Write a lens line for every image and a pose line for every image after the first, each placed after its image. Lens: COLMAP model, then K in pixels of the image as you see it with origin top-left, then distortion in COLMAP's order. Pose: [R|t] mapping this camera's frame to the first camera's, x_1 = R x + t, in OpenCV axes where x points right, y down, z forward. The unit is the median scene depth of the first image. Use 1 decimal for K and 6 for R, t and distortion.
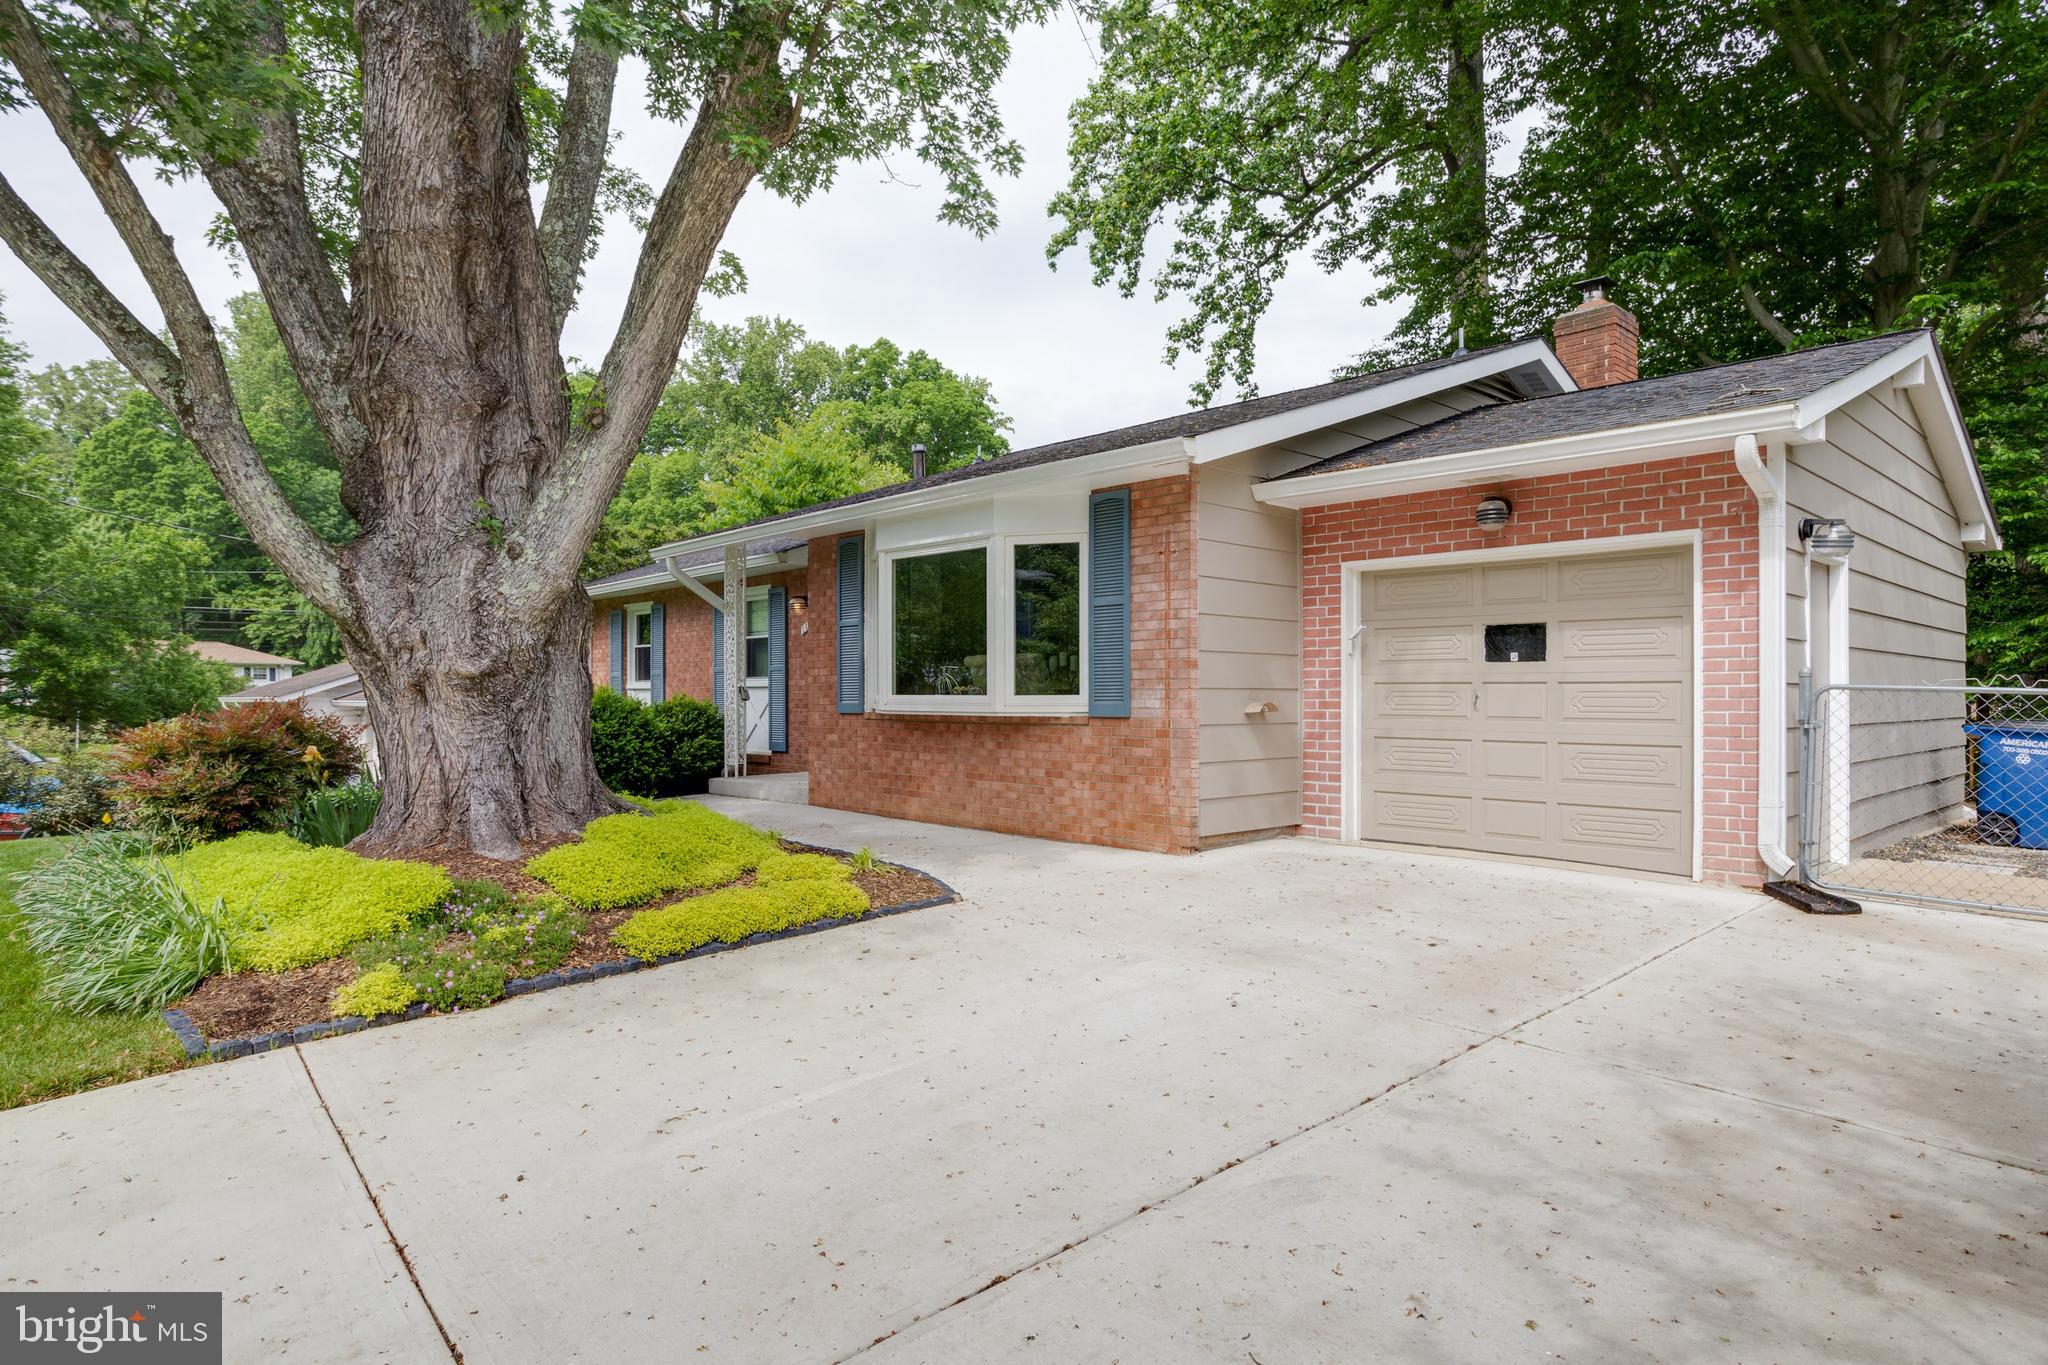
lens RADIAL K [[1195.1, 0, 1031.0], [0, 1195.1, 702.0], [0, 0, 1]] dist [-0.013884, 0.000968]
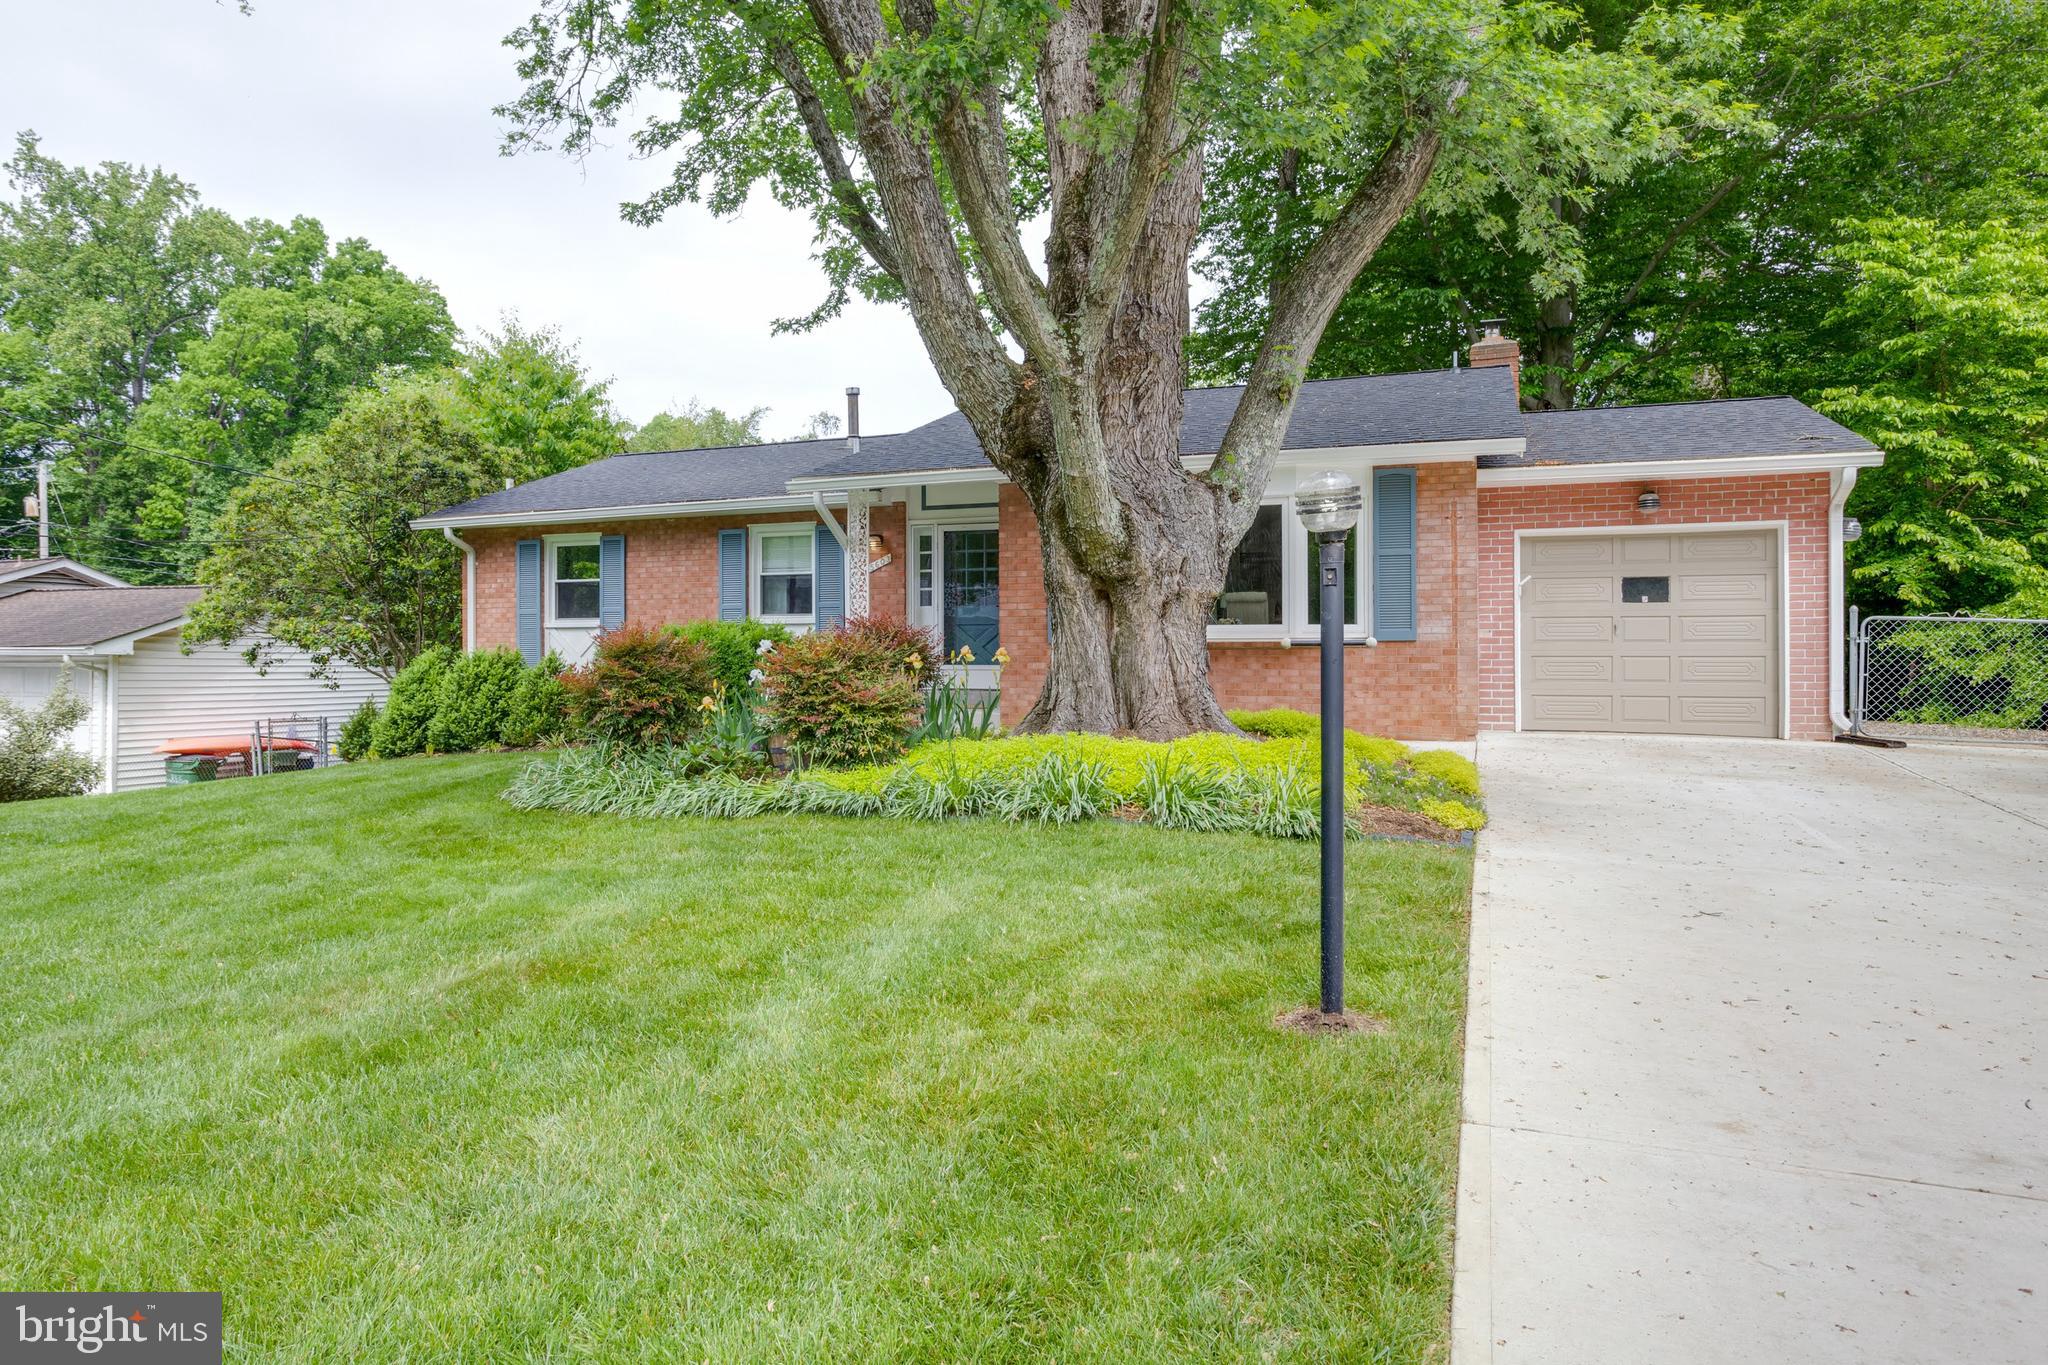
lens RADIAL K [[1275.4, 0, 1011.6], [0, 1275.4, 664.7], [0, 0, 1]] dist [0.003294, 0.002437]
pose [[0.891777, -0.005635, 0.452440, -0.948362], [0.004585, 0.999984, 0.003418, 0.032294], [-0.452452, -0.000973, 0.891788, -0.054925]]
